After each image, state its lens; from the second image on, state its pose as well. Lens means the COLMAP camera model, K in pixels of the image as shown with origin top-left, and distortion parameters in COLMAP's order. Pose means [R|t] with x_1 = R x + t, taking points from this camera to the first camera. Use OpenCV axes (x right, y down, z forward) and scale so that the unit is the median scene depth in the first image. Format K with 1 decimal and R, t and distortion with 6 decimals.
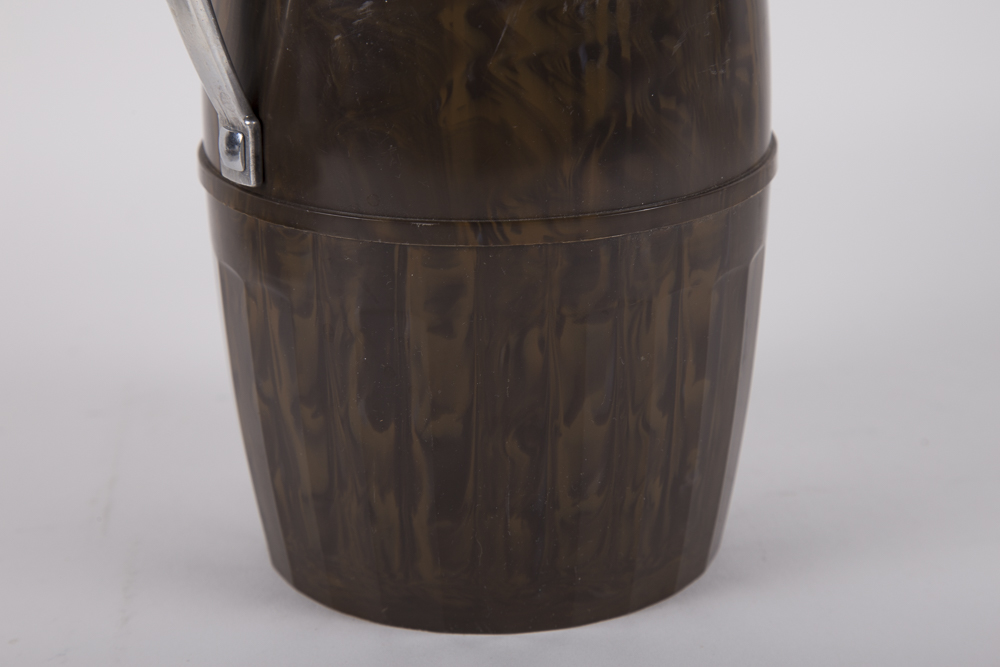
lens RADIAL K [[2325.5, 0, 500.0], [0, 2325.5, 333.5], [0, 0, 1]] dist [0.259870, -0.112012]
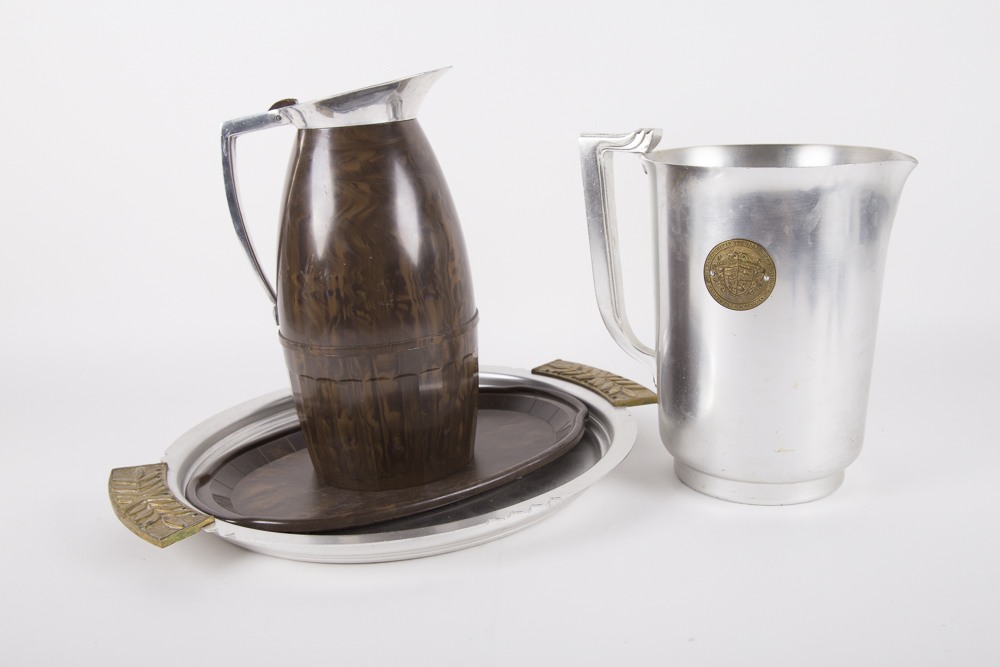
lens RADIAL K [[1013.7, 0, 500.0], [0, 1013.7, 333.5], [0, 0, 1]] dist [0.008052, 0.000992]
pose [[0.795422, 0.119071, -0.594244, 0.967990], [-0.140807, 0.989988, 0.009891, -0.111298], [0.589472, 0.075806, 0.804224, 0.095579]]
